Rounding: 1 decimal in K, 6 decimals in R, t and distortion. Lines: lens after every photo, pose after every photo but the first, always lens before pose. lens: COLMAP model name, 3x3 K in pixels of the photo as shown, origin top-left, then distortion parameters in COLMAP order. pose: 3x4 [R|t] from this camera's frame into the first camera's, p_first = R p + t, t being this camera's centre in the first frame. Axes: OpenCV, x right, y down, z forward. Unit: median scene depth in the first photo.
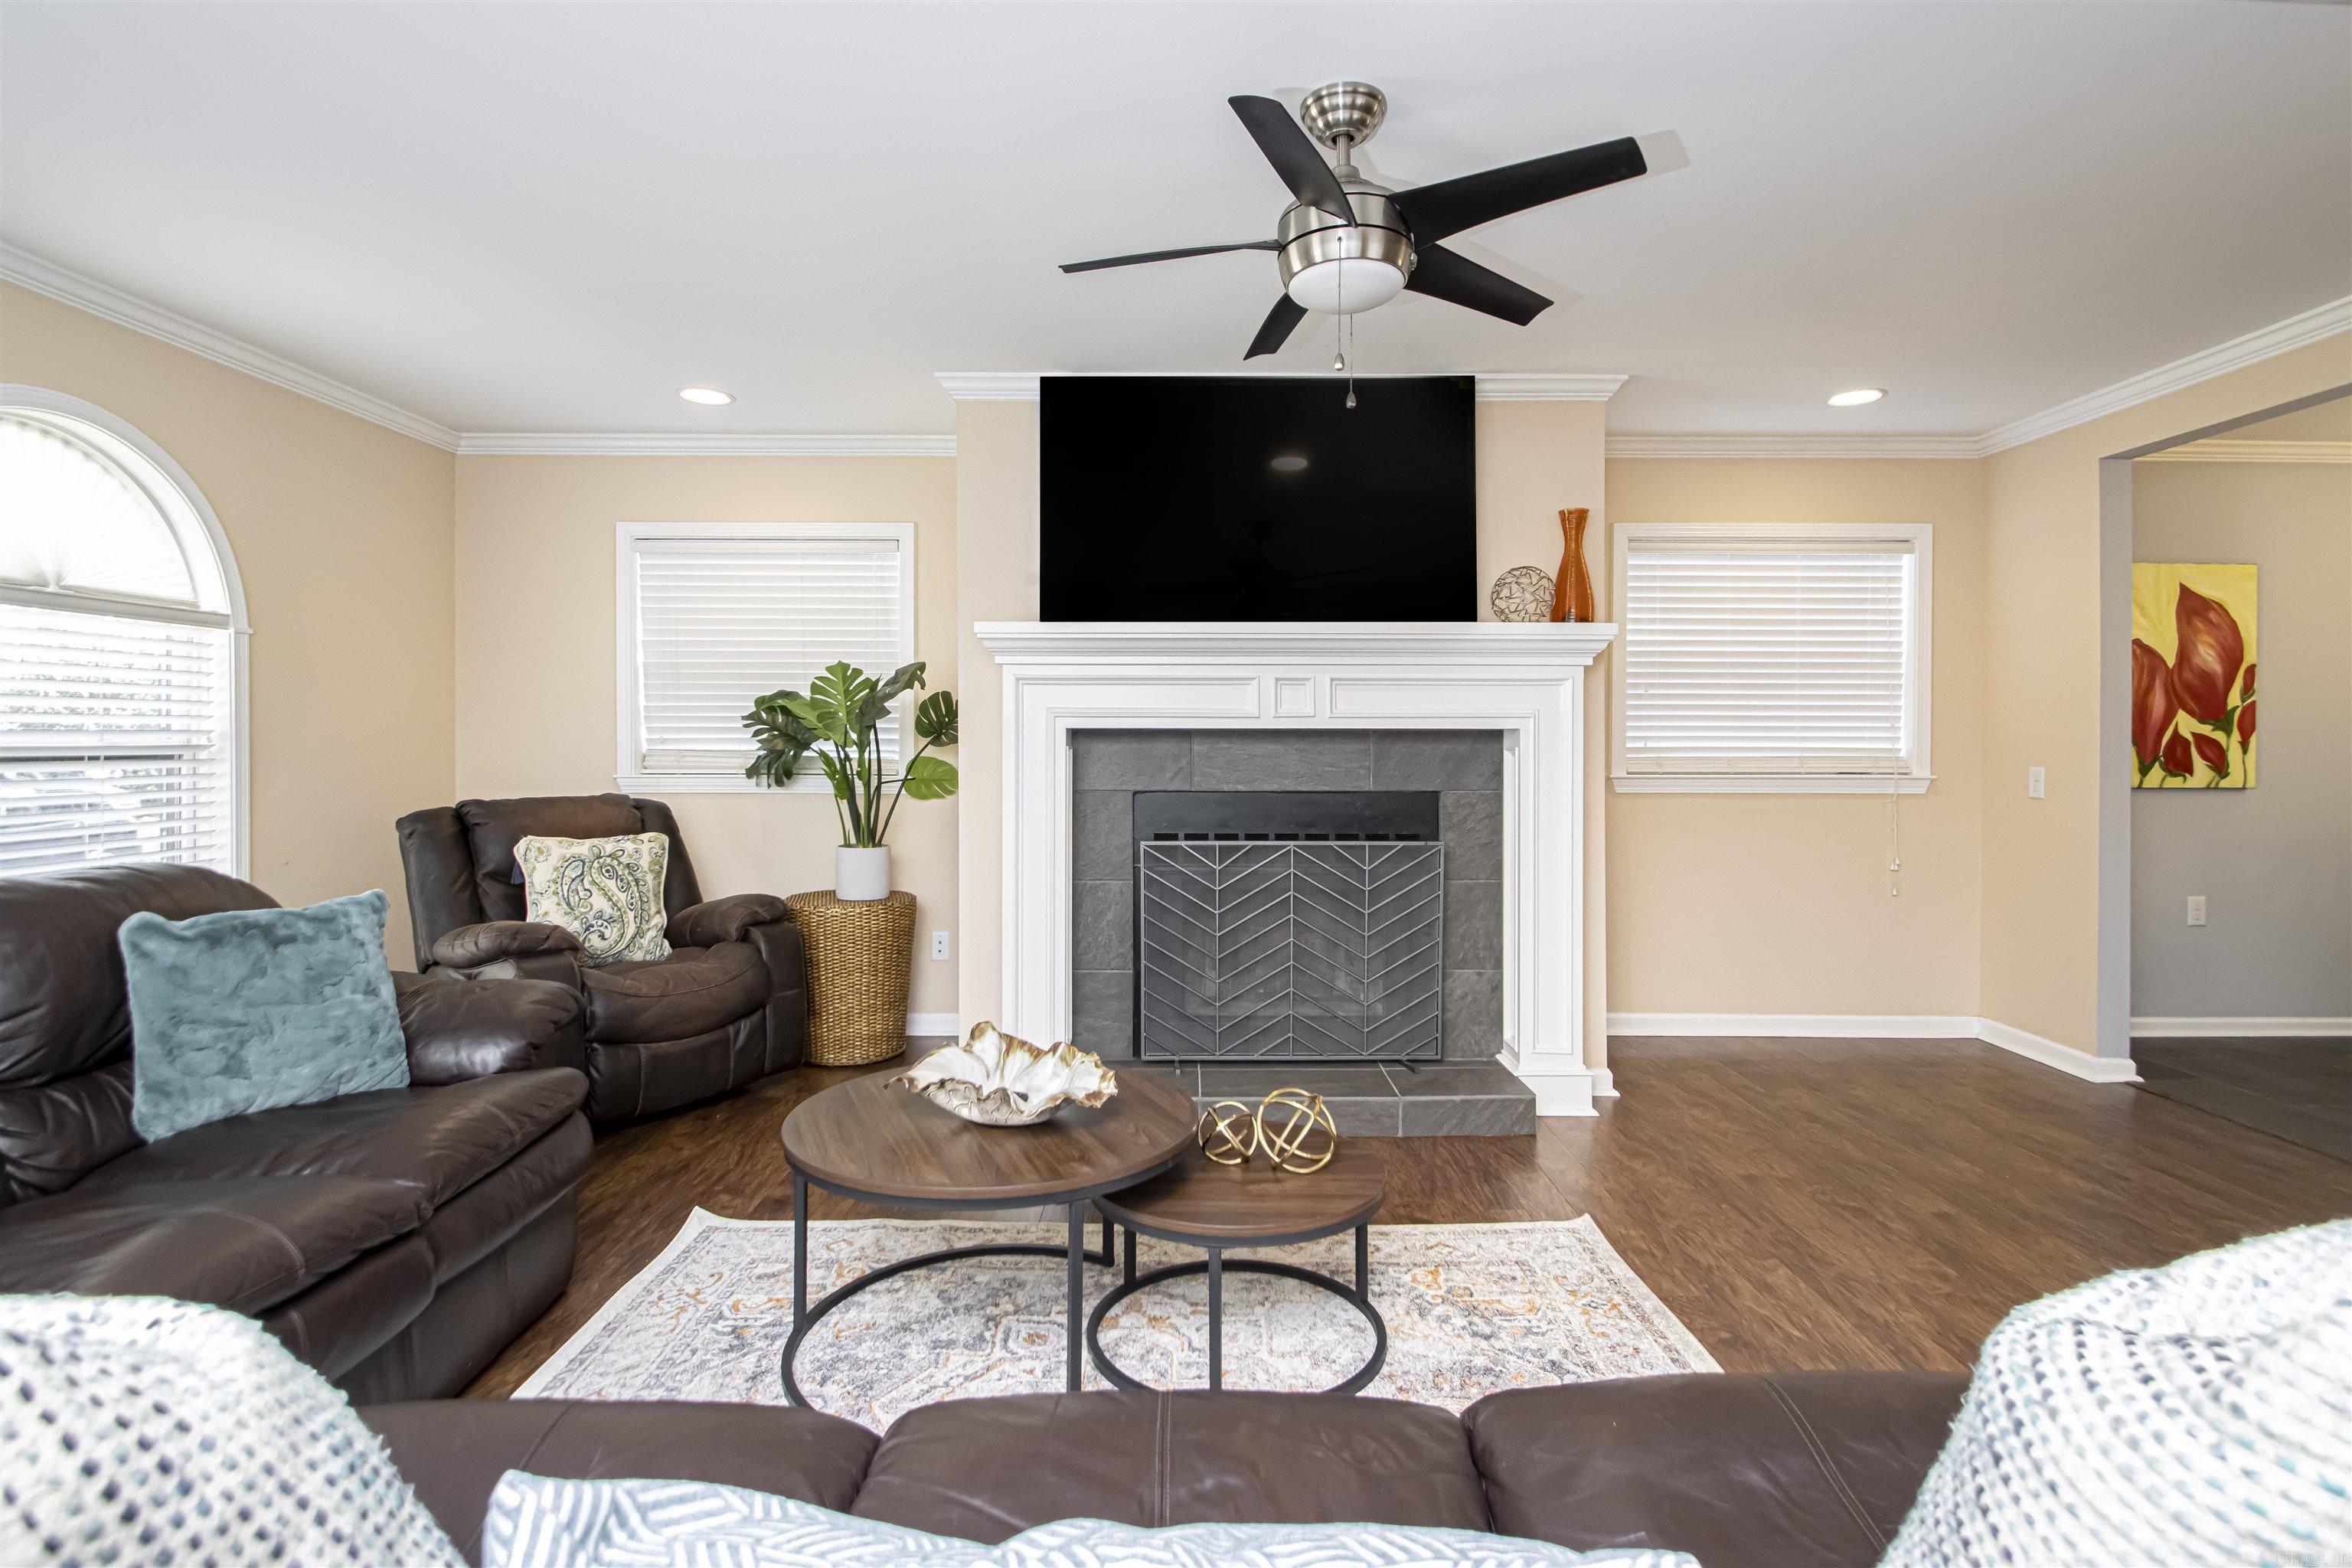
lens RADIAL K [[1126.4, 0, 1172.8], [0, 1126.4, 757.7], [0, 0, 1]] dist [-0.001830, -0.000584]
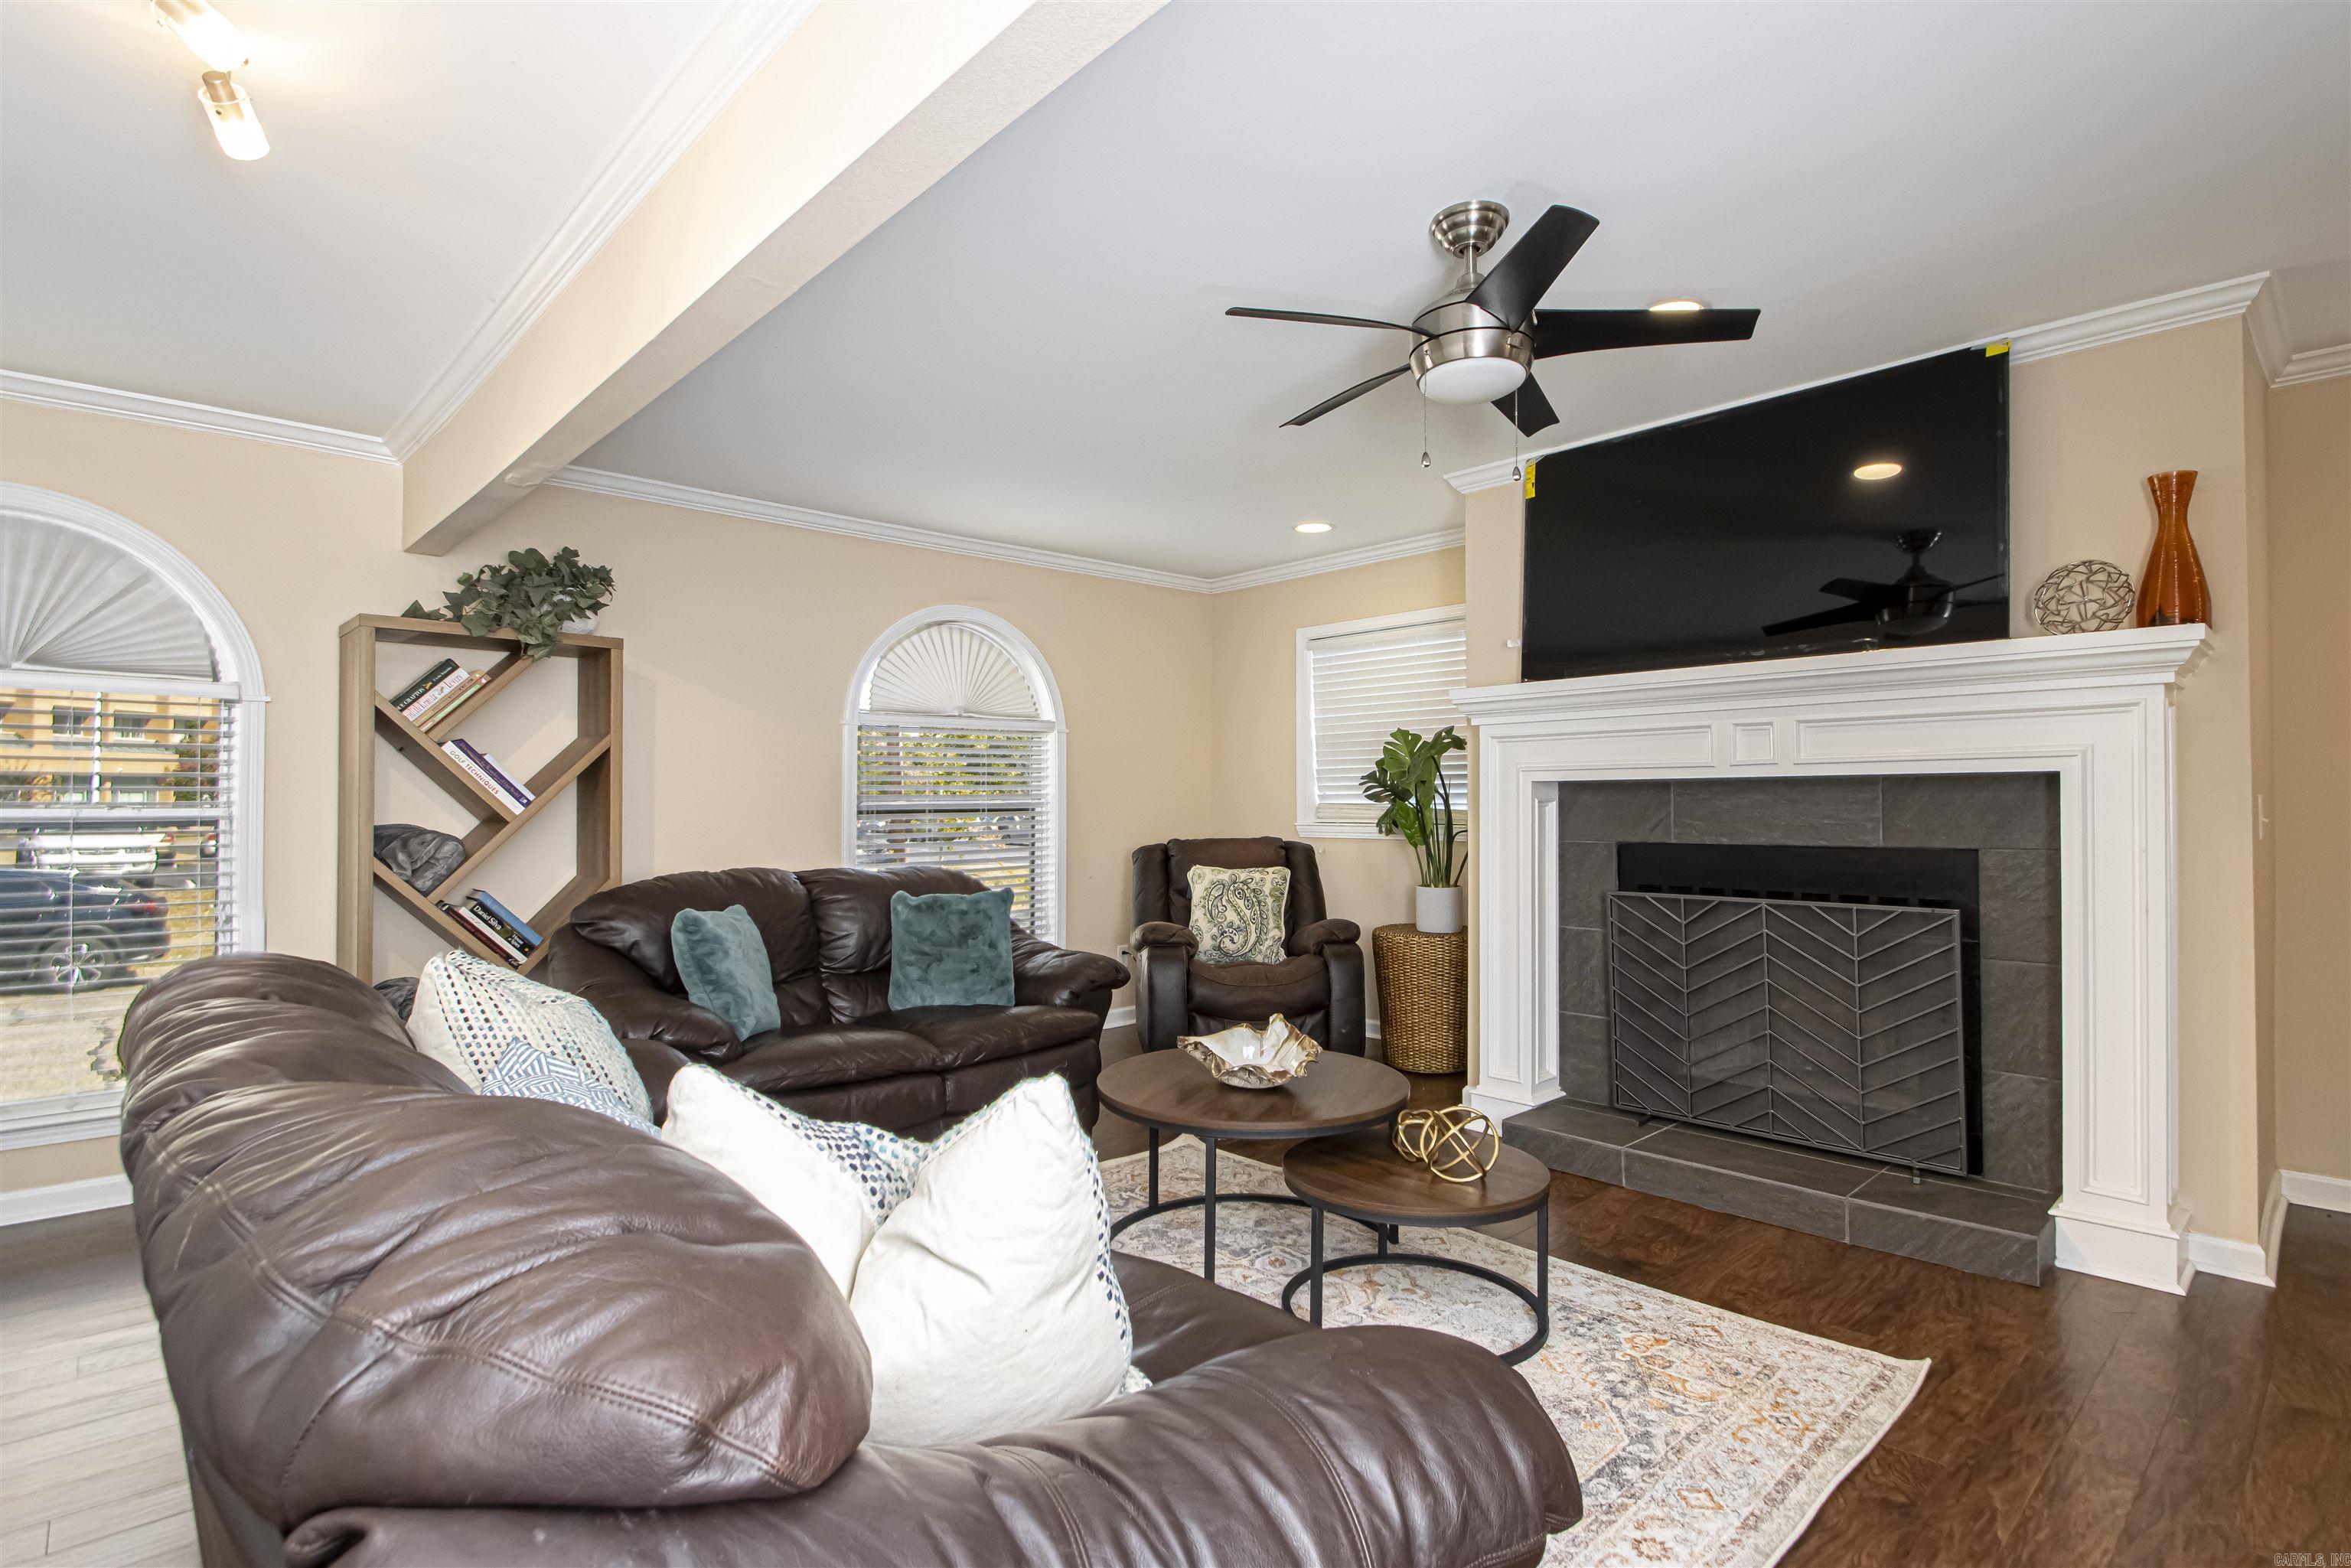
lens RADIAL K [[1114.1, 0, 1185.0], [0, 1114.1, 785.4], [0, 0, 1]] dist [0.001108, -0.000225]
pose [[0.688354, -0.017342, -0.725167, 0.429966], [0.000363, 0.999722, -0.023563, 0.002392], [0.725375, 0.015956, 0.688169, 0.026102]]
